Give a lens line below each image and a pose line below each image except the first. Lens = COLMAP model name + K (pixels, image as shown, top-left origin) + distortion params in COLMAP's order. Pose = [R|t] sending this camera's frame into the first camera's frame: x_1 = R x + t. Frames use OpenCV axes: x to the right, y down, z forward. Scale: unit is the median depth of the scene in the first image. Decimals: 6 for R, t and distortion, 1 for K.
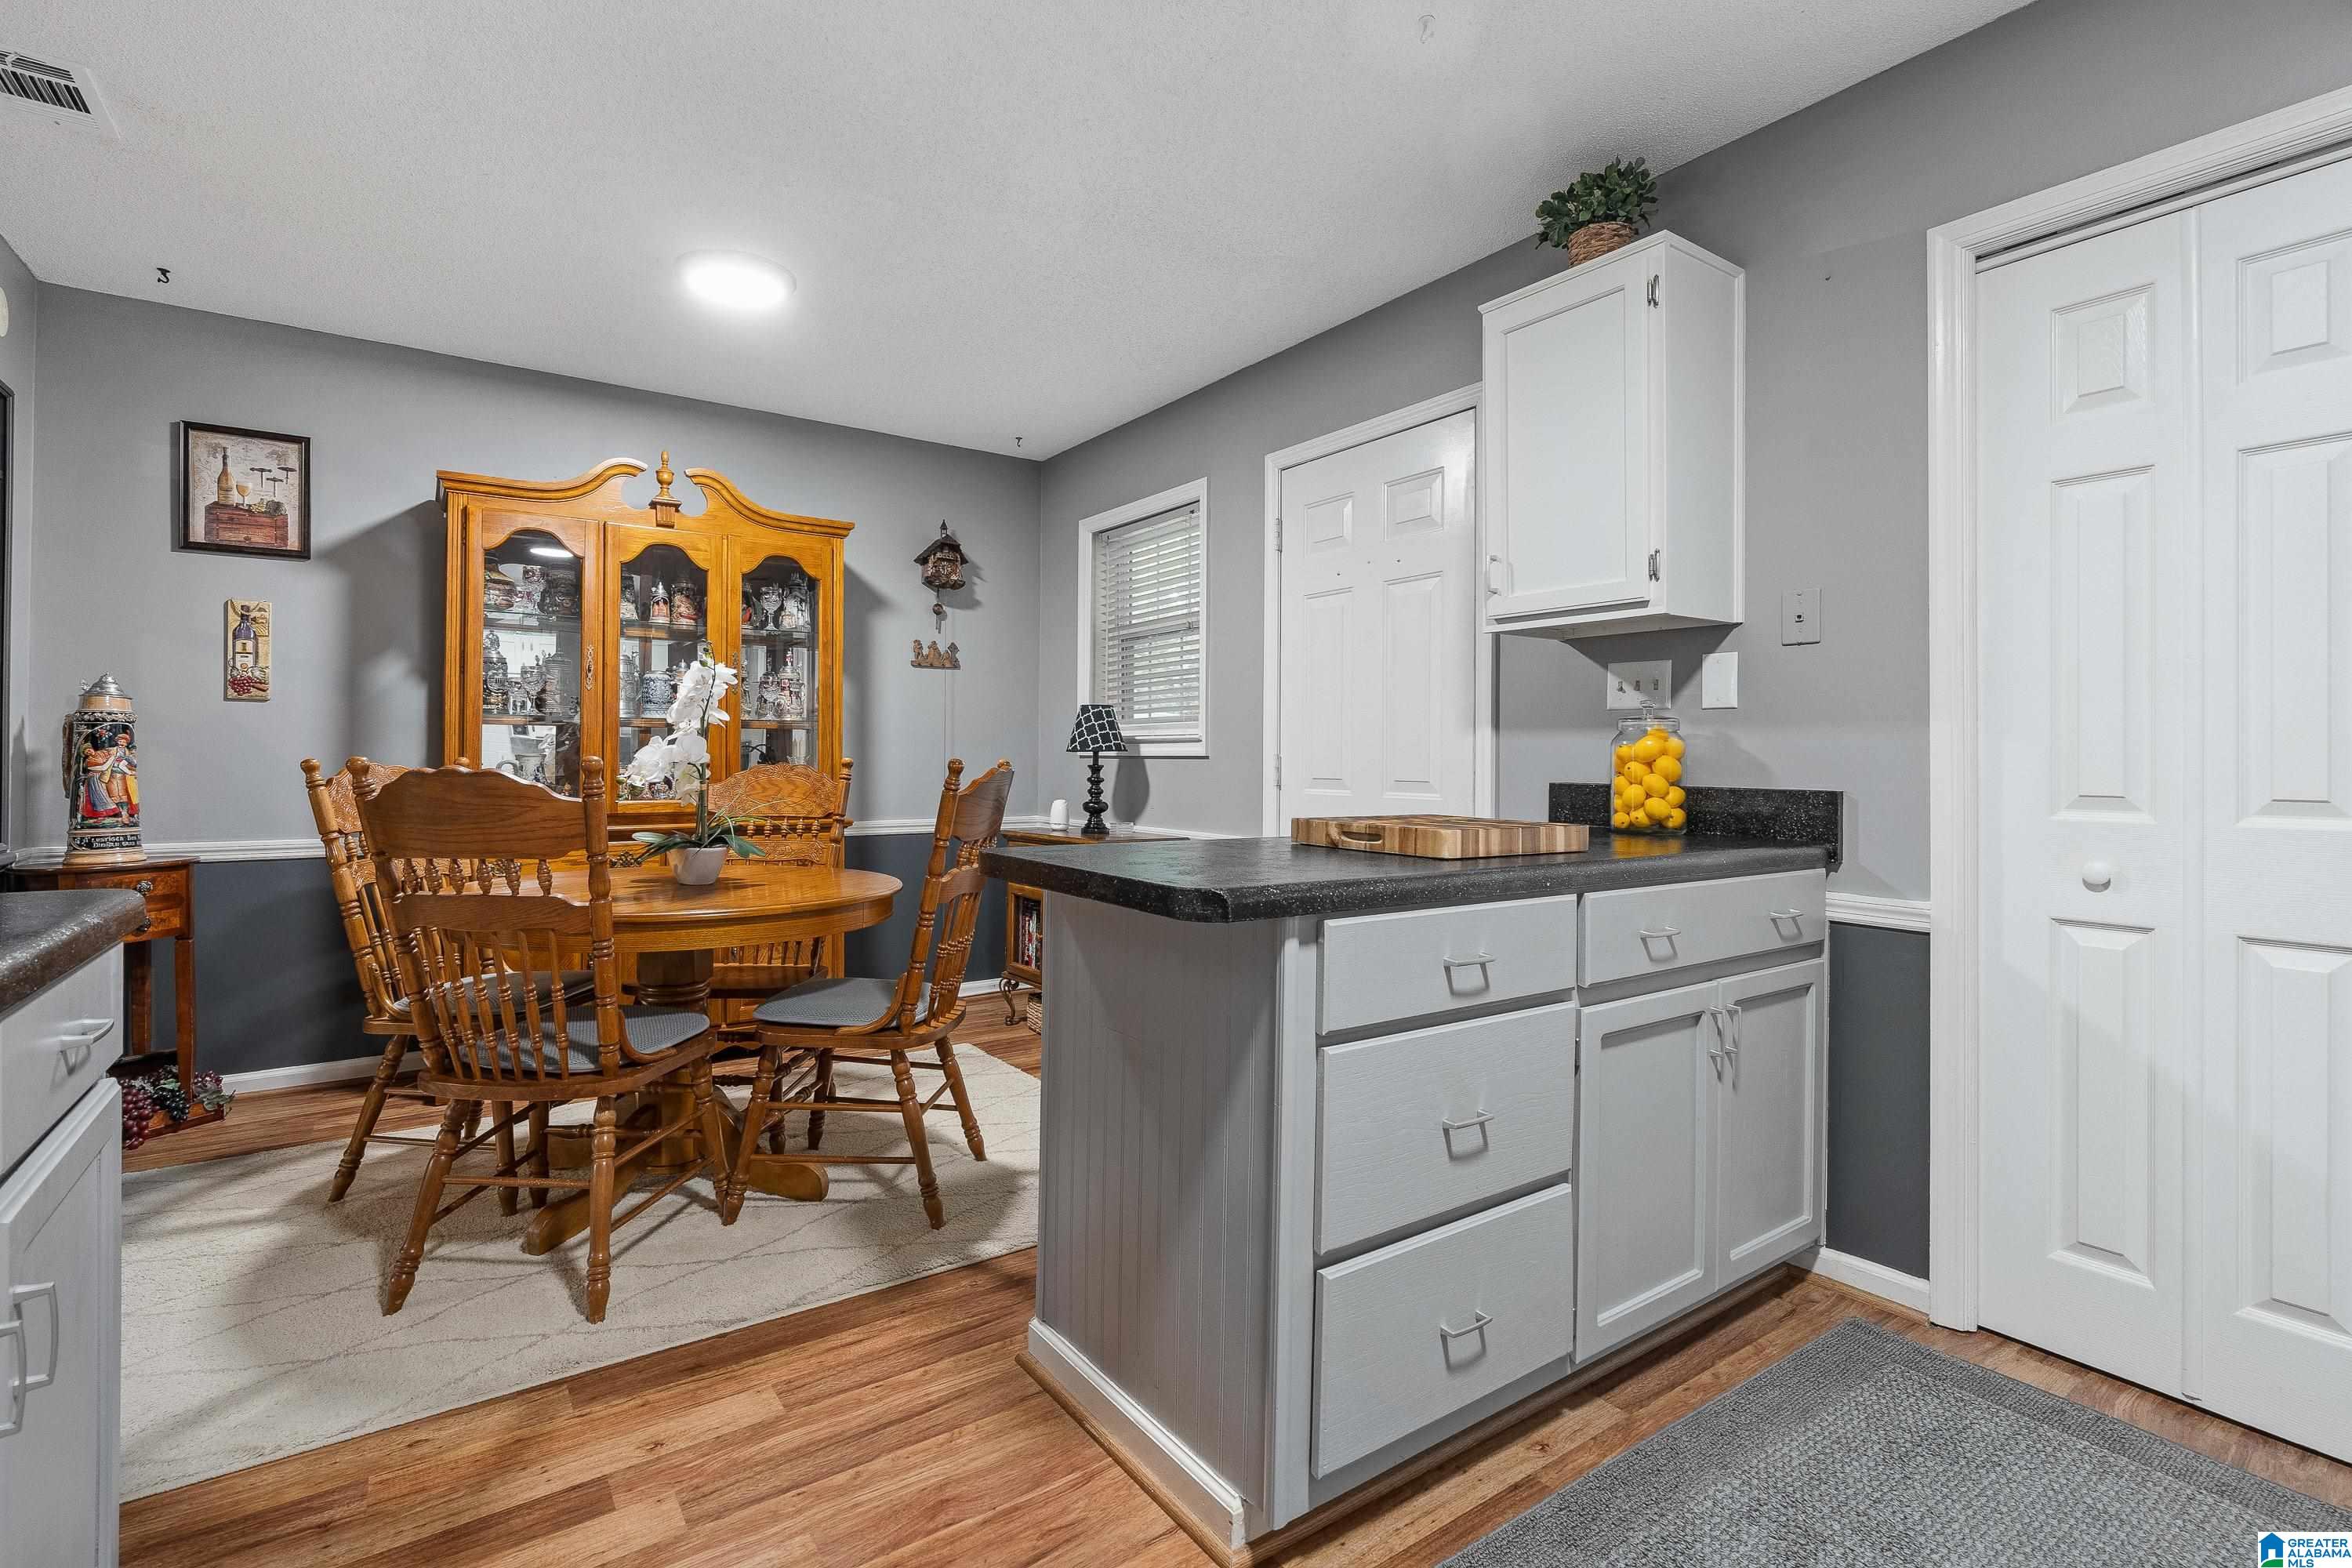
lens RADIAL K [[1075.6, 0, 1179.4], [0, 1075.6, 776.5], [0, 0, 1]] dist [-0.014608, -0.000003]
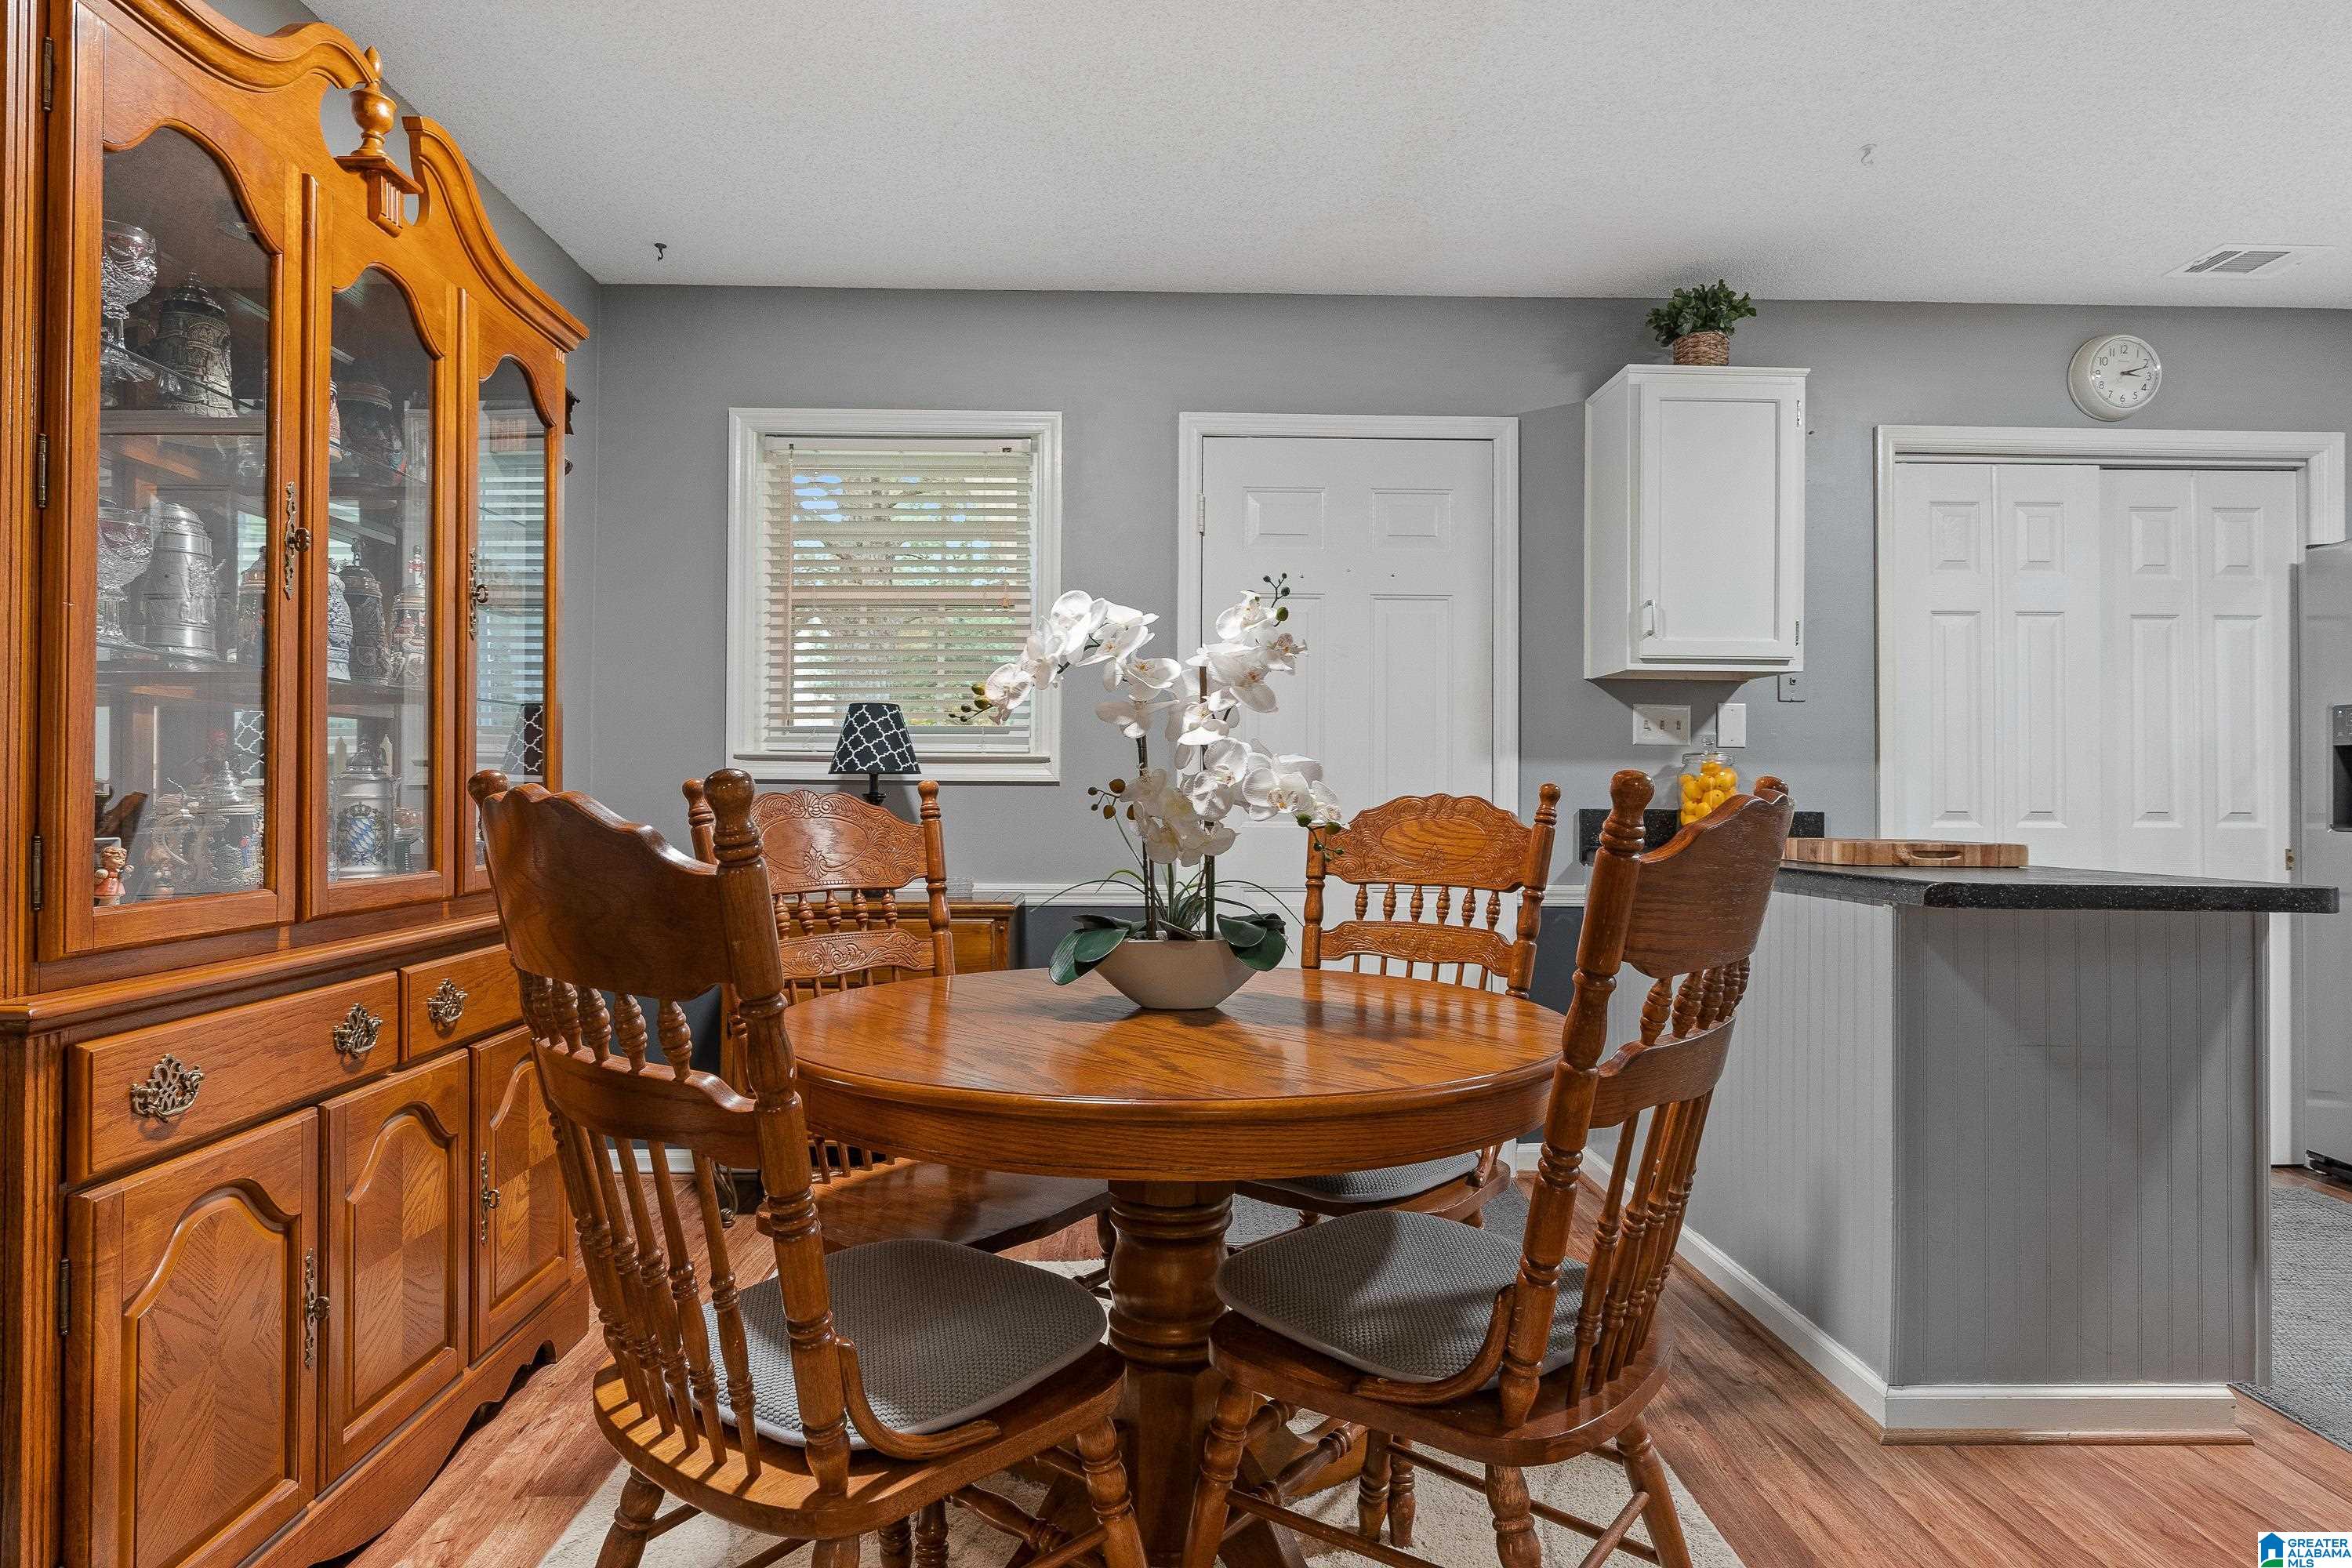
lens RADIAL K [[1298.6, 0, 1178.7], [0, 1298.6, 777.8], [0, 0, 1]] dist [-0.001885, -0.000600]
pose [[0.557710, 0.010803, 0.829965, -1.107480], [0.005242, 0.999850, -0.016537, -0.006177], [-0.830019, 0.013574, 0.557570, 0.684764]]
